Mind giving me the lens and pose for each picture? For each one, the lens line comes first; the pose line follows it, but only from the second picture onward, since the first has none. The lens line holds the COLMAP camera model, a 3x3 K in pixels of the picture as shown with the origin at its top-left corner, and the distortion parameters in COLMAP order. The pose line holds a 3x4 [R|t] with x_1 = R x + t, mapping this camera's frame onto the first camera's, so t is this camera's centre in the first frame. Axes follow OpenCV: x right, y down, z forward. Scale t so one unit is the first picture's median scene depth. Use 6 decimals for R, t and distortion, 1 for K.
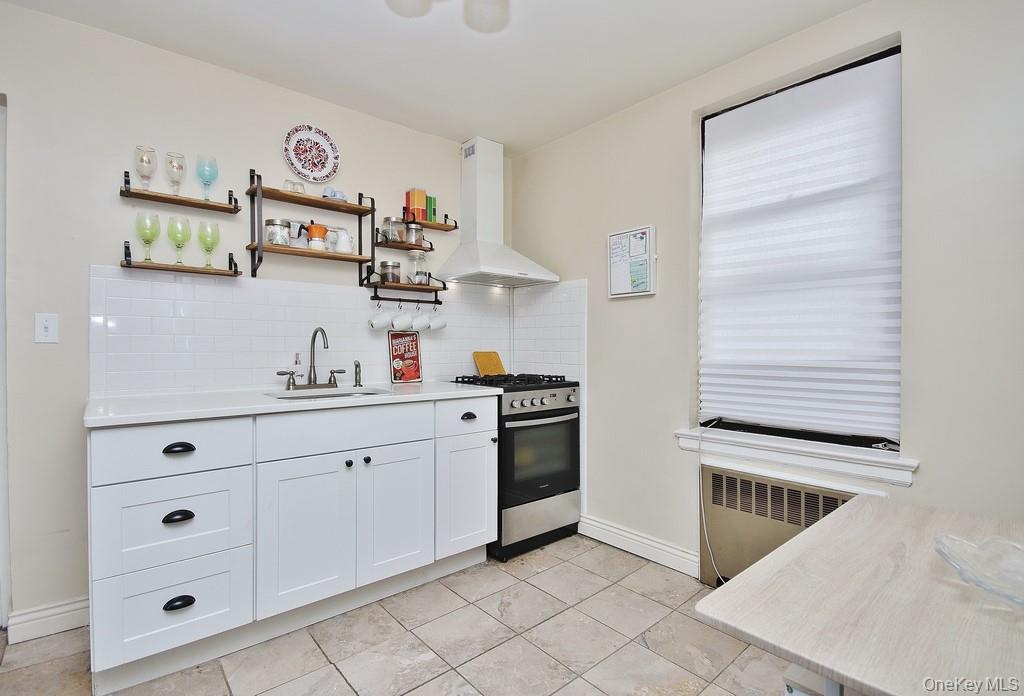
lens RADIAL K [[476.4, 0, 509.4], [0, 476.4, 350.3], [0, 0, 1]] dist [0.014962, -0.000744]
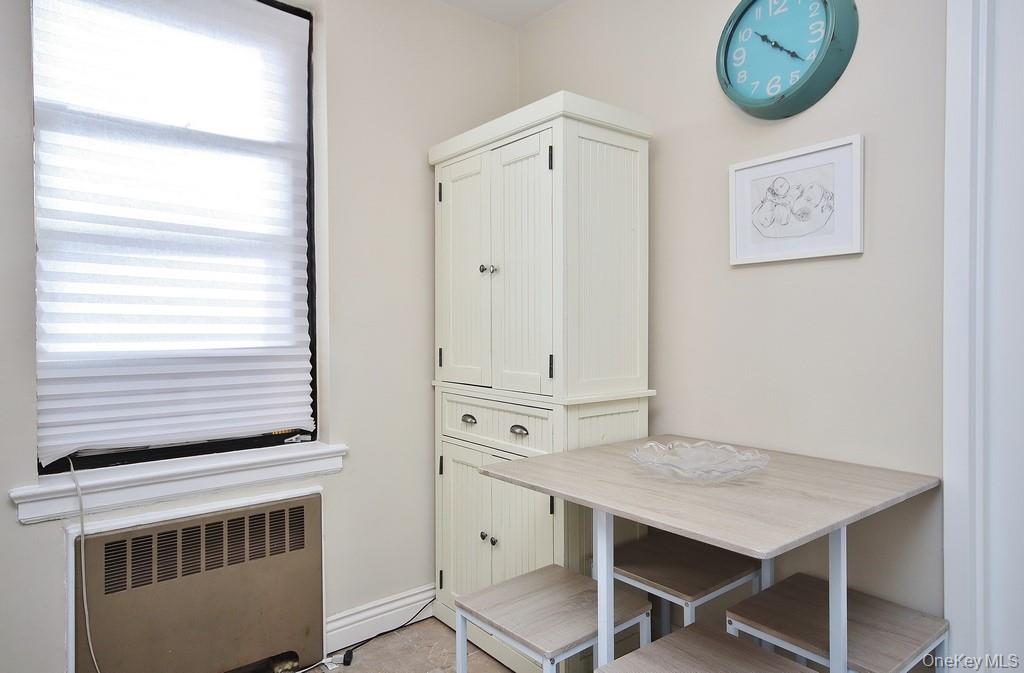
lens RADIAL K [[639.8, 0, 507.1], [0, 639.8, 340.2], [0, 0, 1]] dist [0.025735, 0.005558]
pose [[0.060206, -0.010283, 0.998133, -0.357021], [0.014617, 0.999849, 0.009419, 0.004154], [-0.998079, 0.014023, 0.060348, 0.455463]]
